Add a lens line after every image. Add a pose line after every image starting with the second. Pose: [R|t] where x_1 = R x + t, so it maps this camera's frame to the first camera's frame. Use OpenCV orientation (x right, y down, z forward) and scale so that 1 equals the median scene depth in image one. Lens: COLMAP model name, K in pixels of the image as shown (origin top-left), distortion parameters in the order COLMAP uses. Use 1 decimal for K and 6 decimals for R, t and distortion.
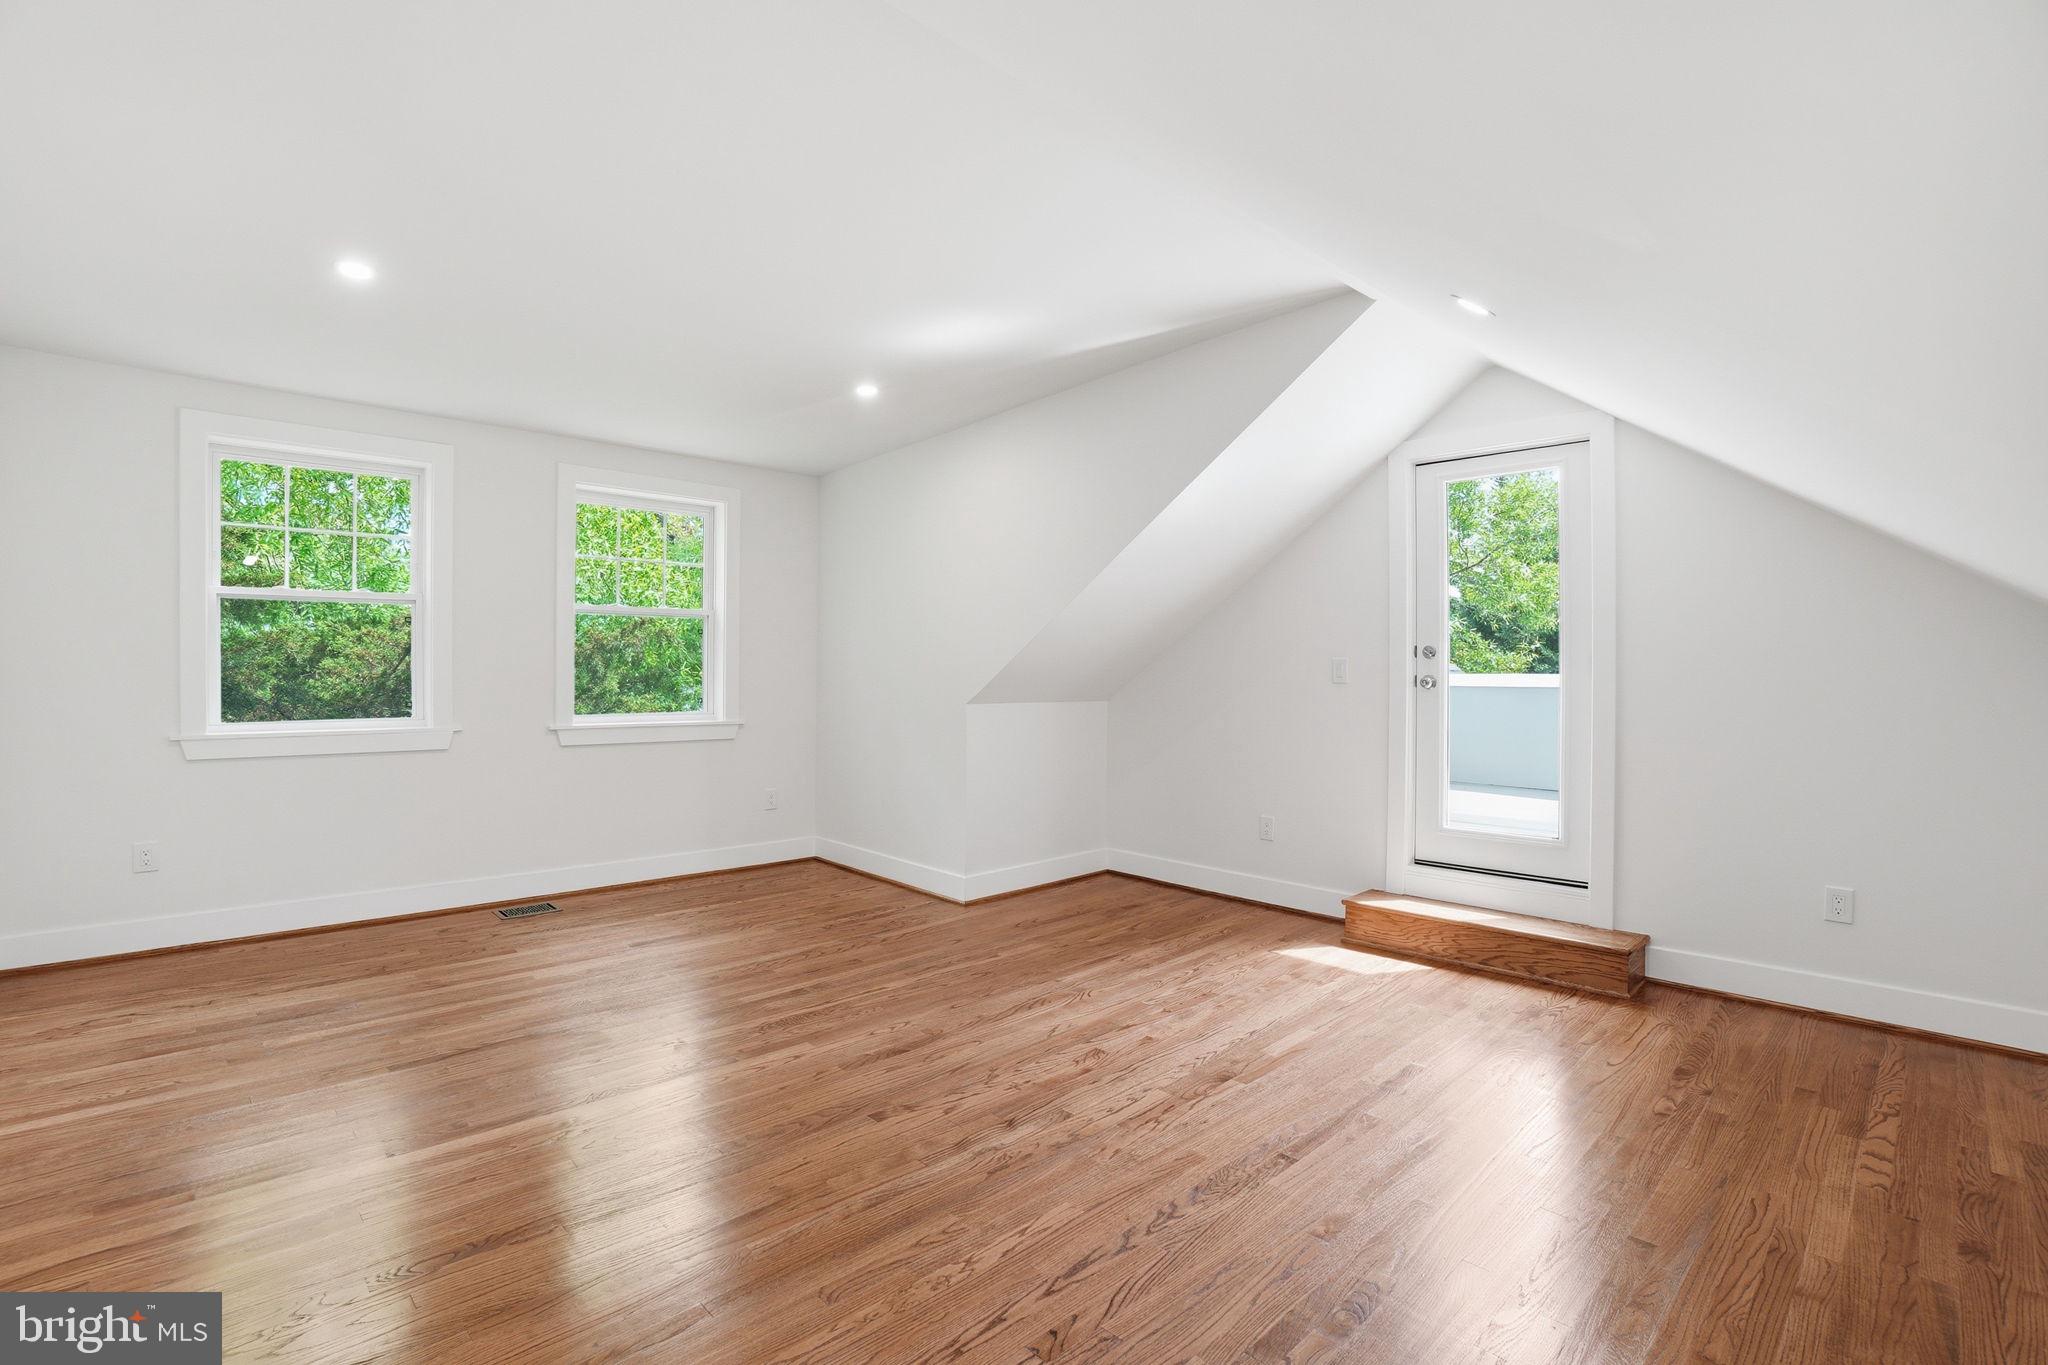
lens RADIAL K [[911.2, 0, 1024.0], [0, 911.2, 682.5], [0, 0, 1]] dist [-0.001888, 0.000361]
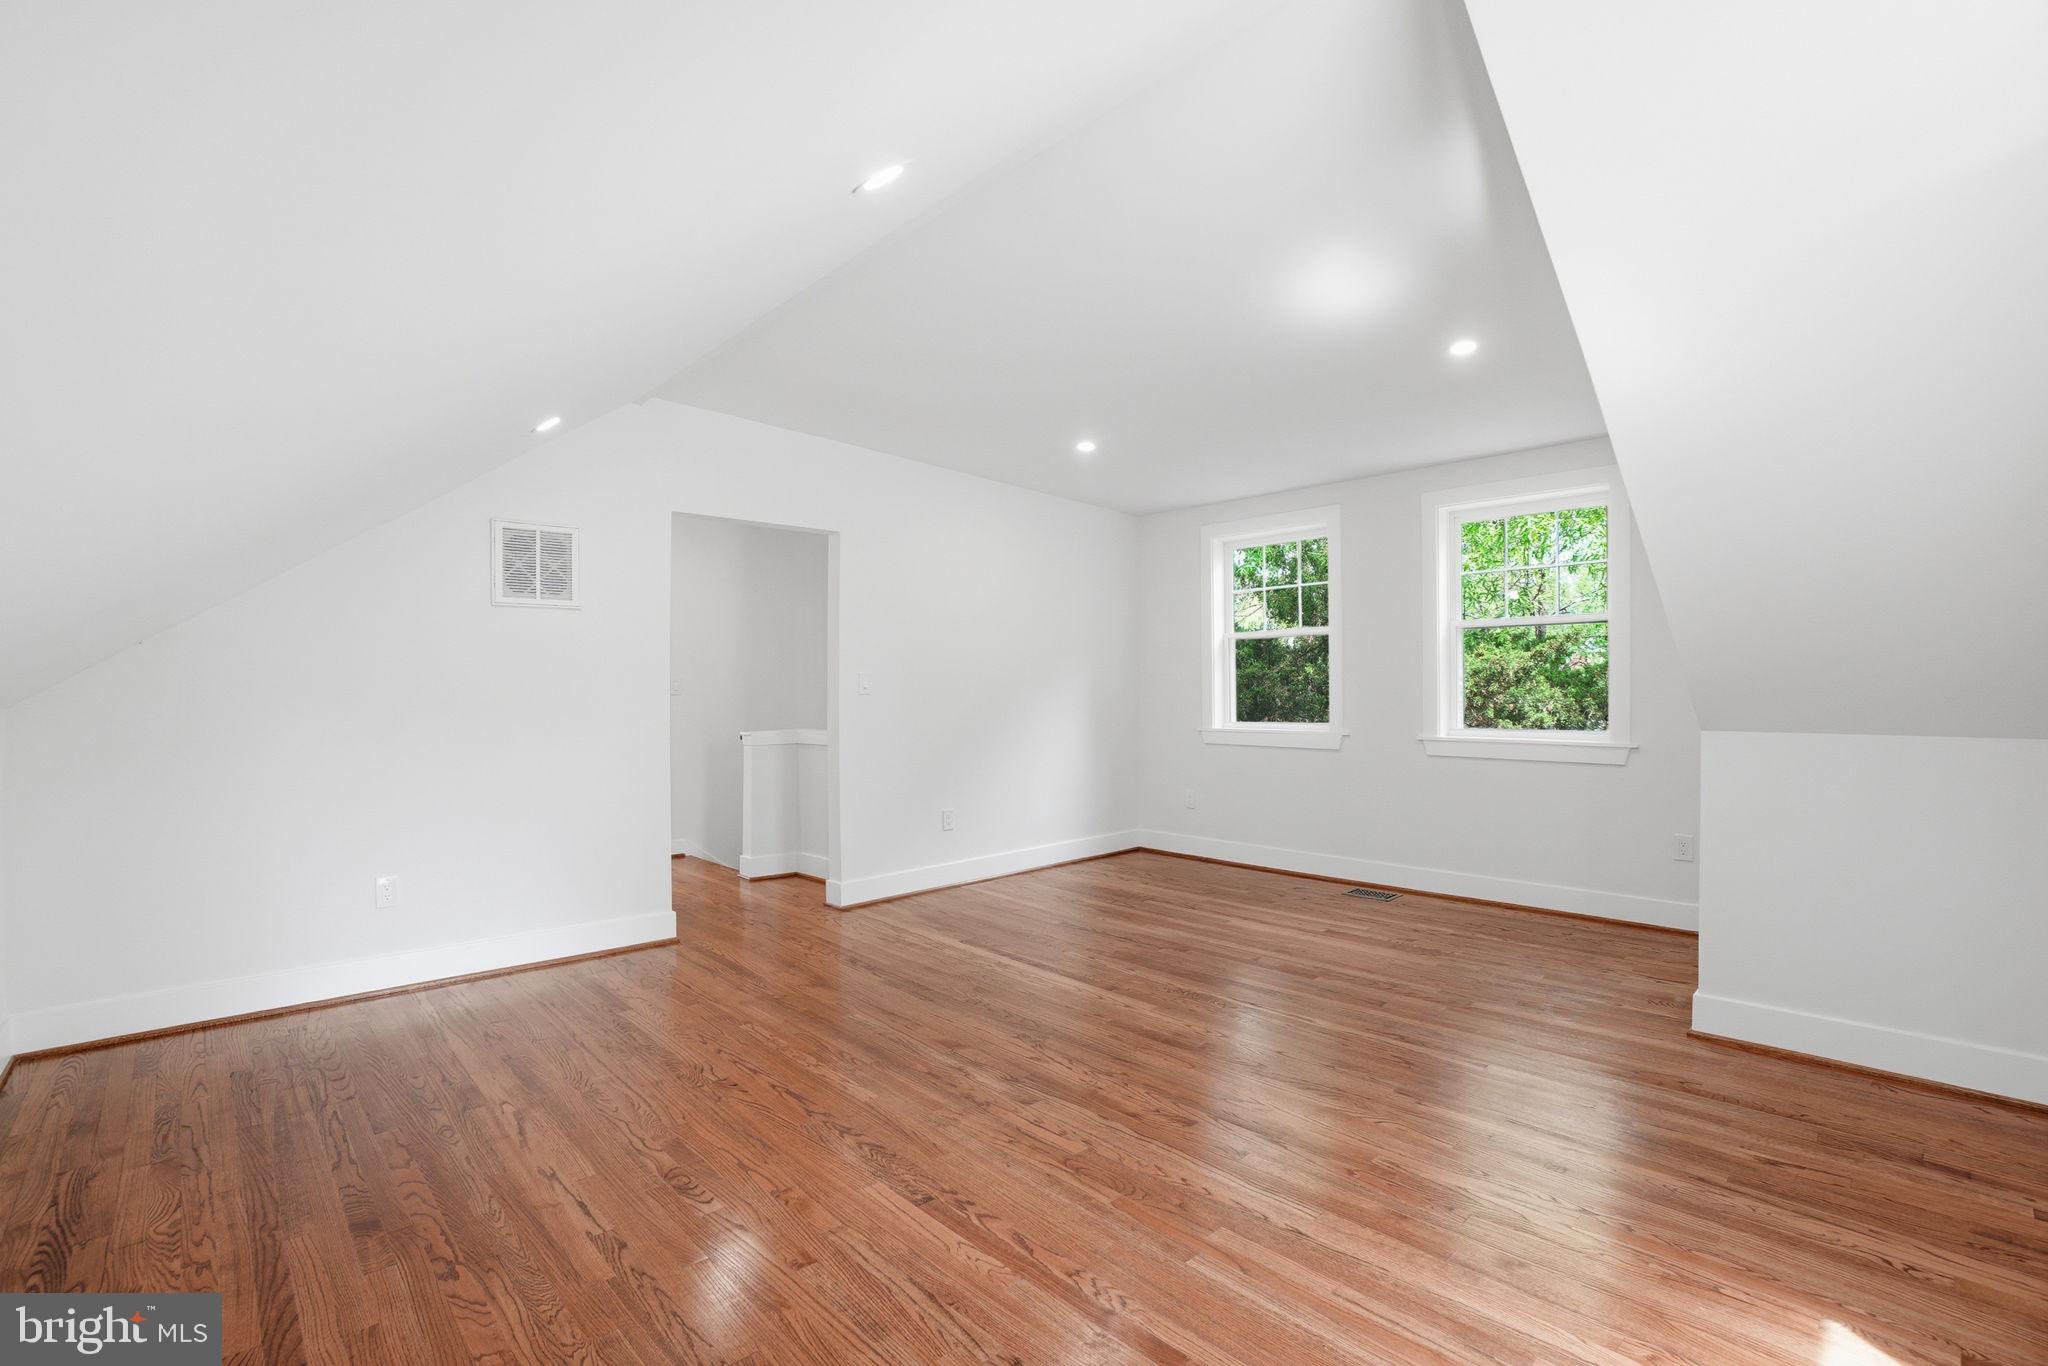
lens RADIAL K [[926.8, 0, 1026.7], [0, 926.8, 732.9], [0, 0, 1]] dist [-0.018563, 0.000742]
pose [[0.008205, 0.037144, -0.999276, 0.687532], [-0.003716, 0.999304, 0.037114, 0.005800], [0.999959, 0.003409, 0.008337, 0.619430]]
